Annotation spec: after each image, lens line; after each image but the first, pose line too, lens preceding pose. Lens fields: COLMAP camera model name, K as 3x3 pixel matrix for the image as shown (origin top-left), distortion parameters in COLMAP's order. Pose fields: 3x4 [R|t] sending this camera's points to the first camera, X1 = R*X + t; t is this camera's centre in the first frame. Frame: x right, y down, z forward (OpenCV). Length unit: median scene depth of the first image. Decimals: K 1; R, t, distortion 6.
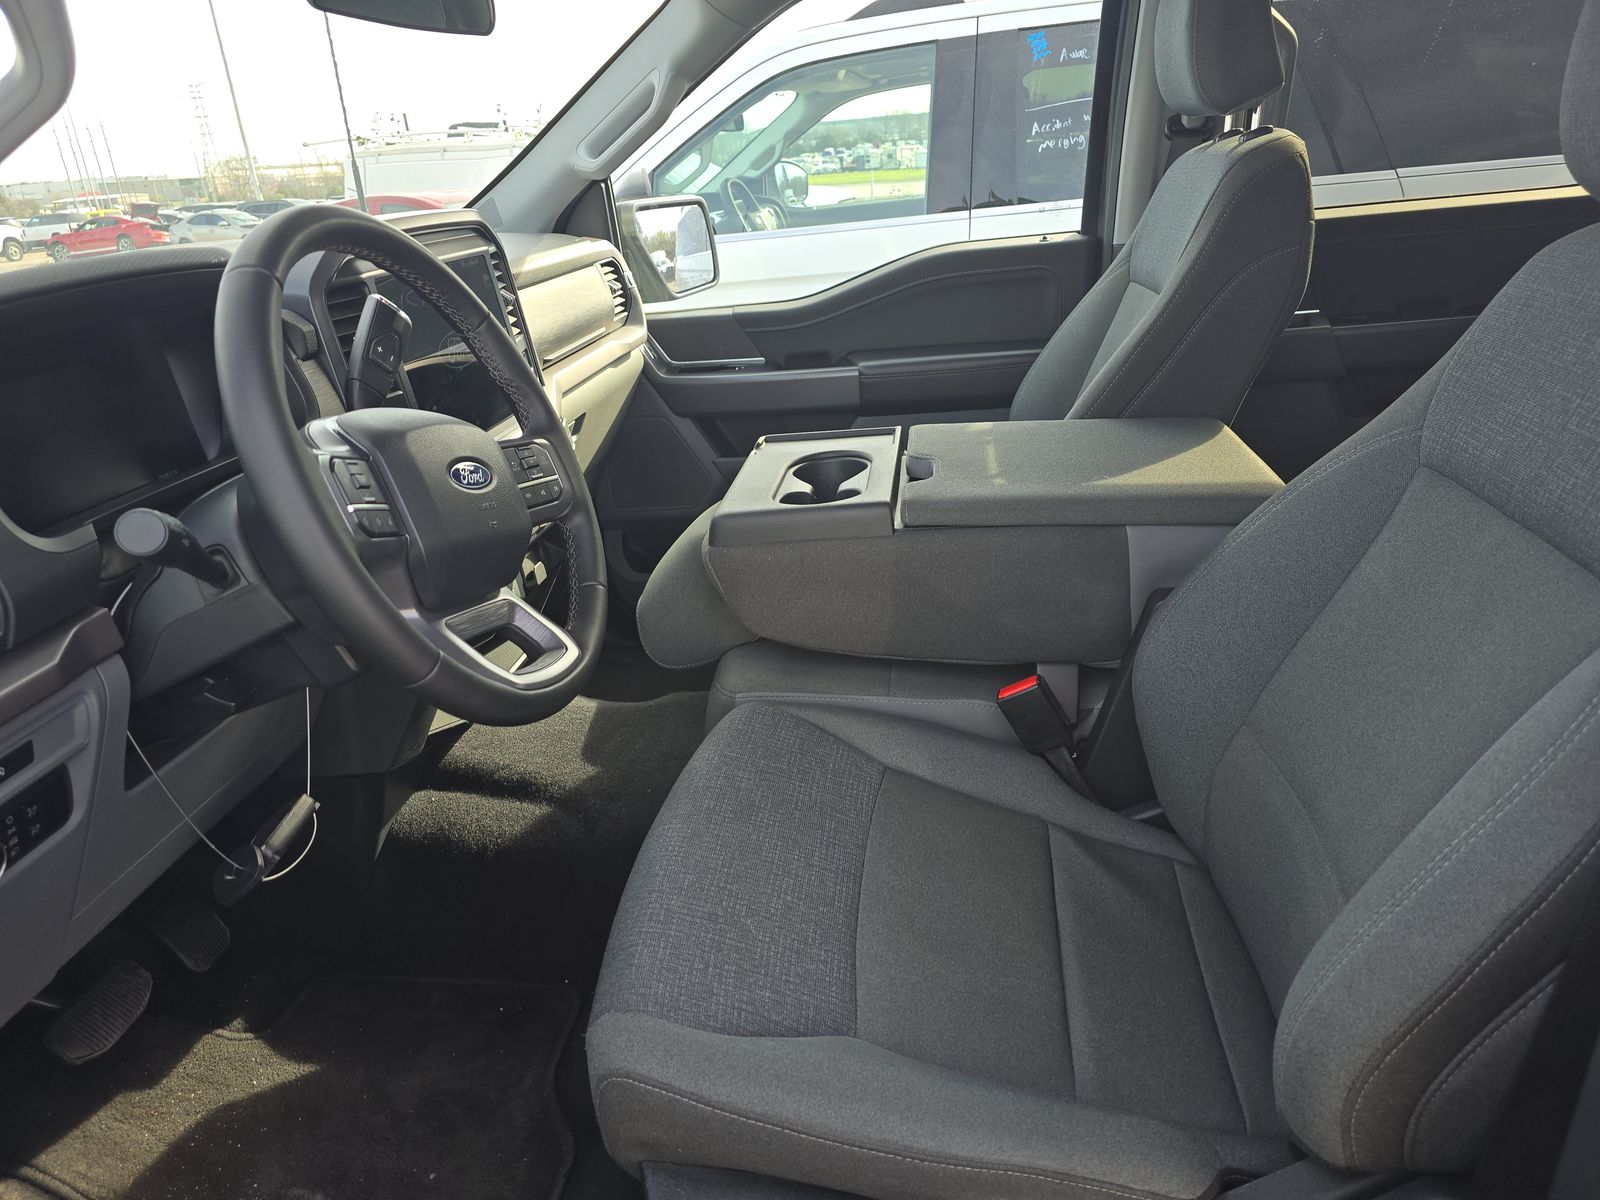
lens RADIAL K [[1078.0, 0, 799.8], [0, 1078.0, 594.3], [0, 0, 1]] dist [0.071992, -0.070671]
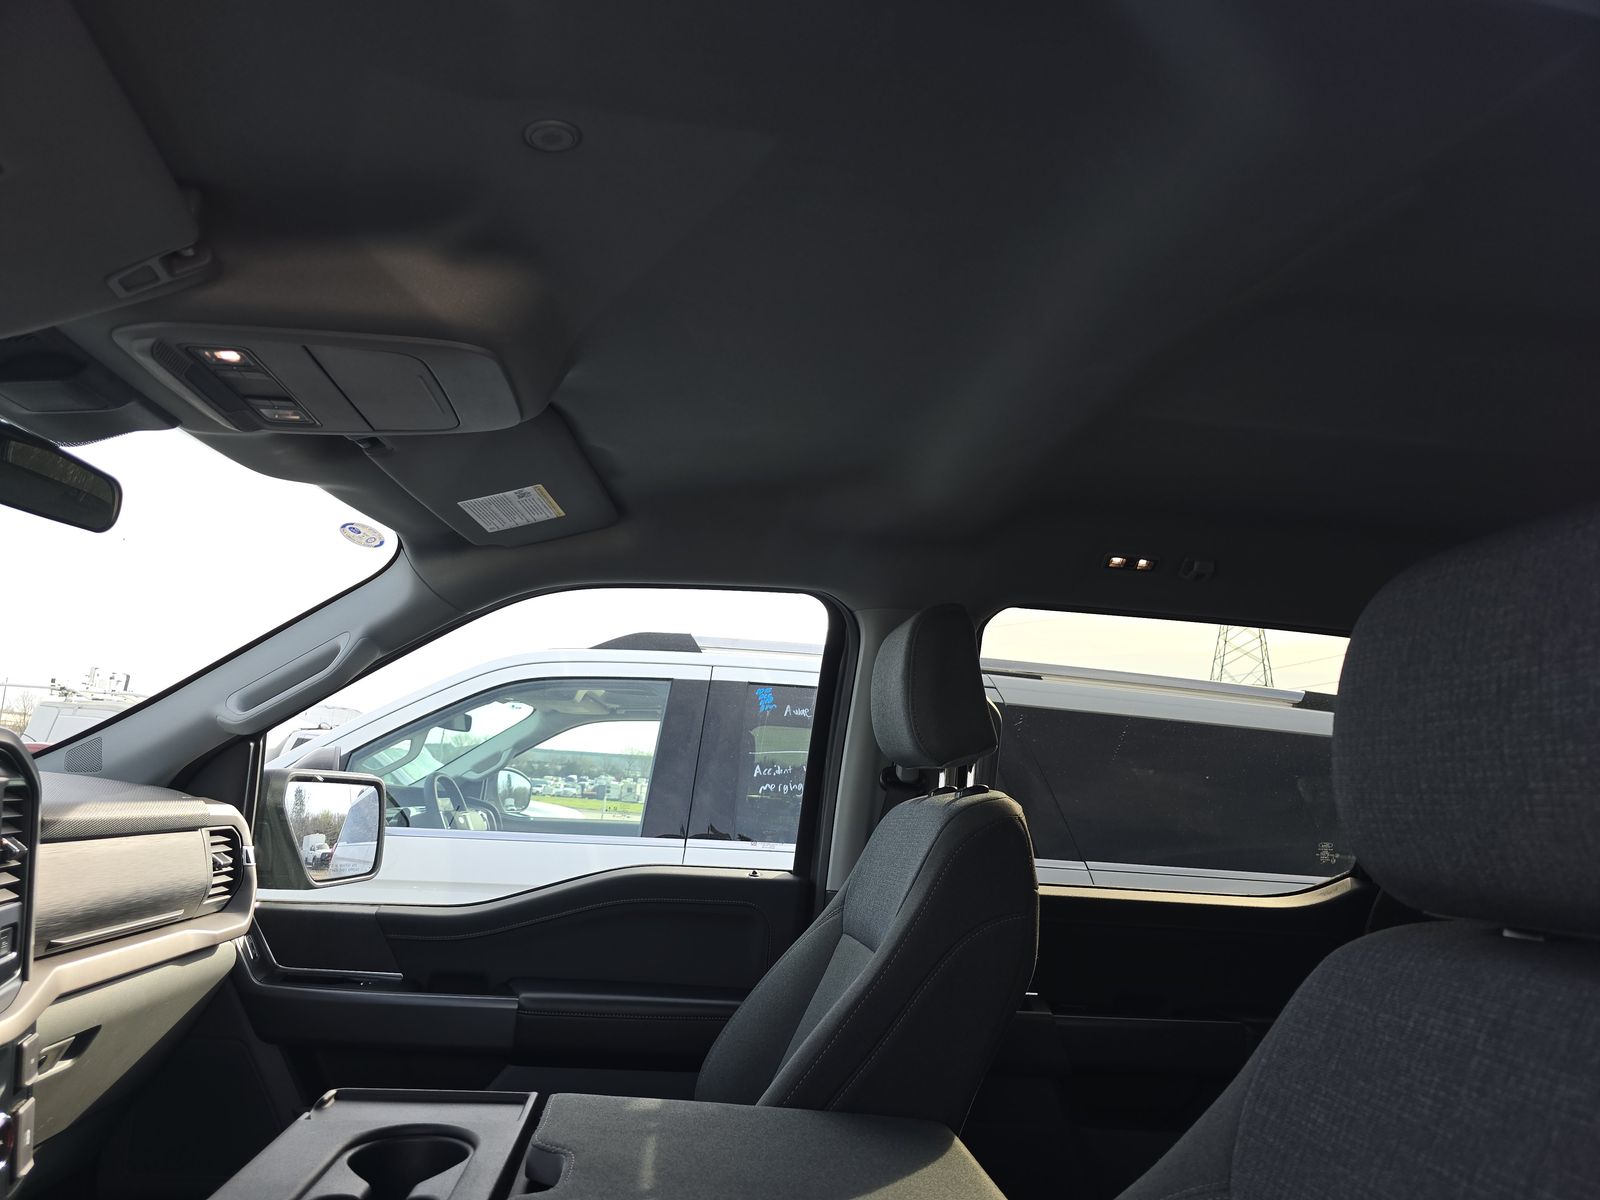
lens RADIAL K [[1078.0, 0, 799.8], [0, 1078.0, 594.3], [0, 0, 1]] dist [0.071992, -0.070671]
pose [[0.962826, 0.185716, 0.196153, 0.042716], [-0.051090, 0.838256, -0.542878, -0.035172], [-0.265247, 0.512676, 0.816583, 0.139047]]
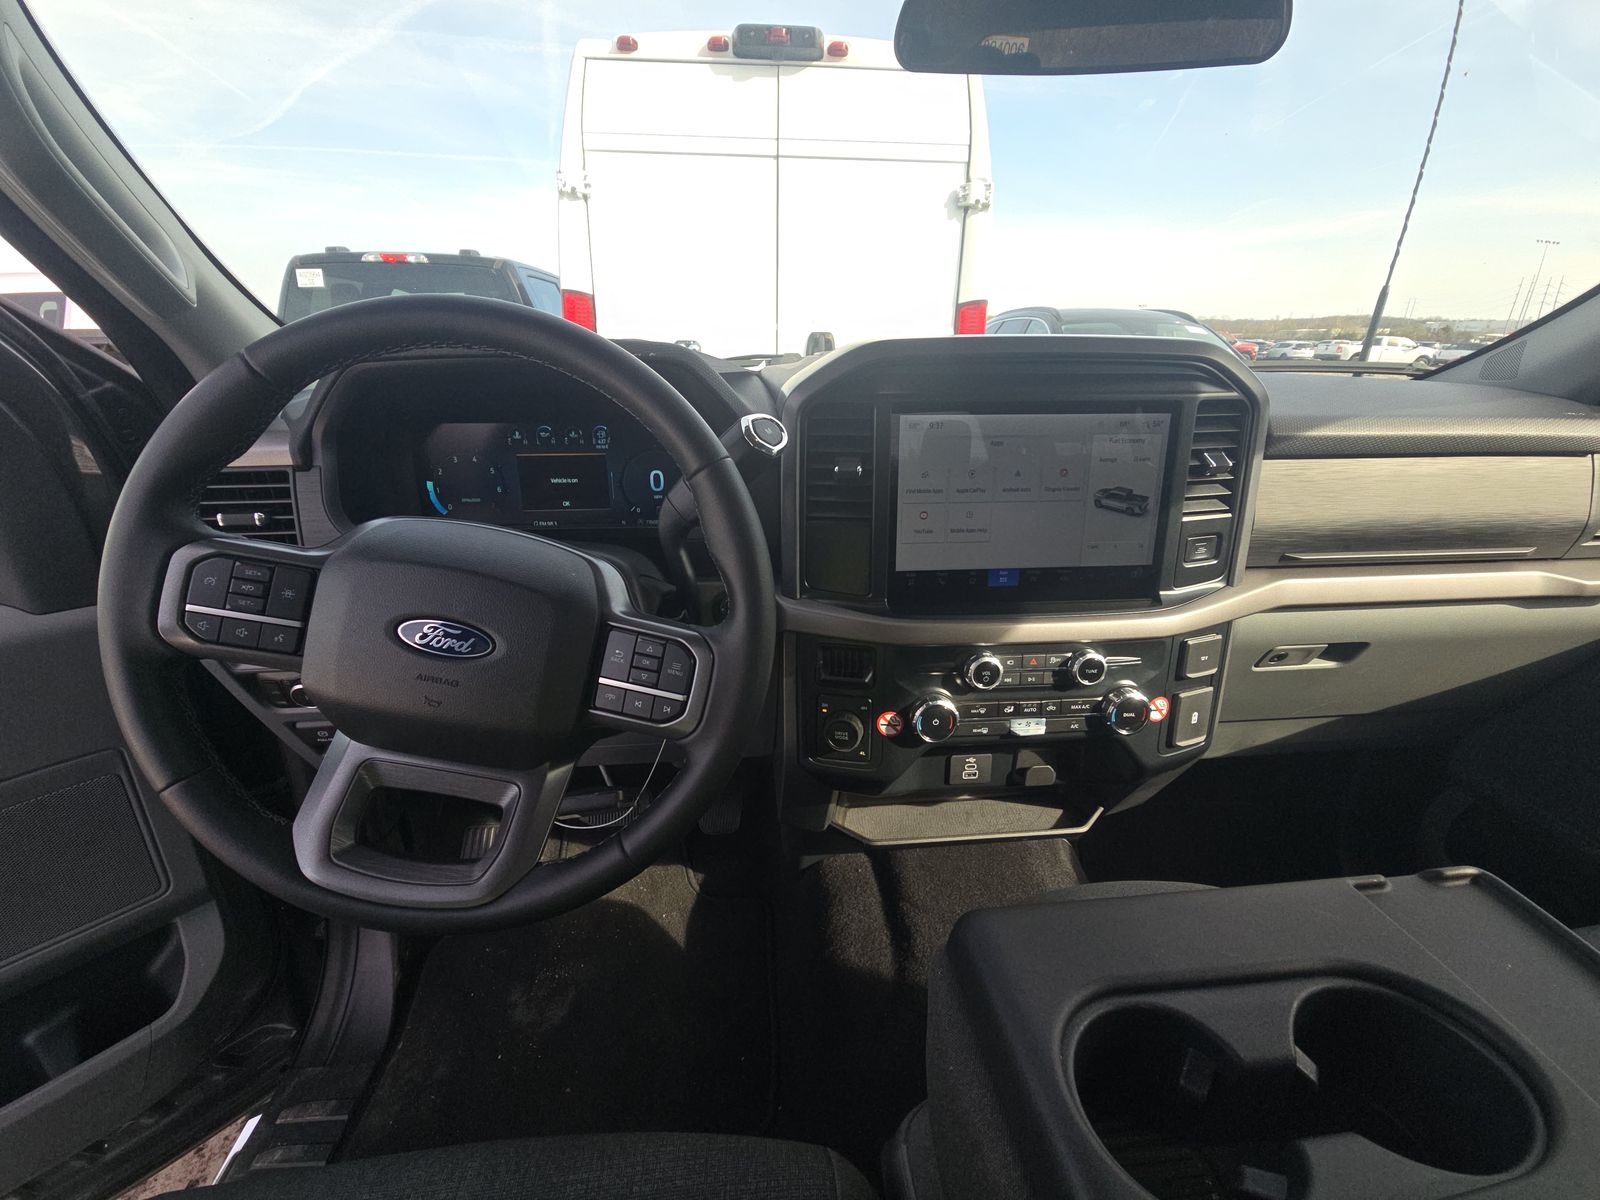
lens RADIAL K [[642.7, 0, 797.5], [0, 642.7, 602.8], [0, 0, 1]] dist [0.007594, -0.000130]
pose [[0.216983, 0.435729, -0.873532, 0.074073], [-0.383049, 0.861086, 0.334372, -0.174750], [0.897882, 0.262053, 0.353746, 0.466408]]
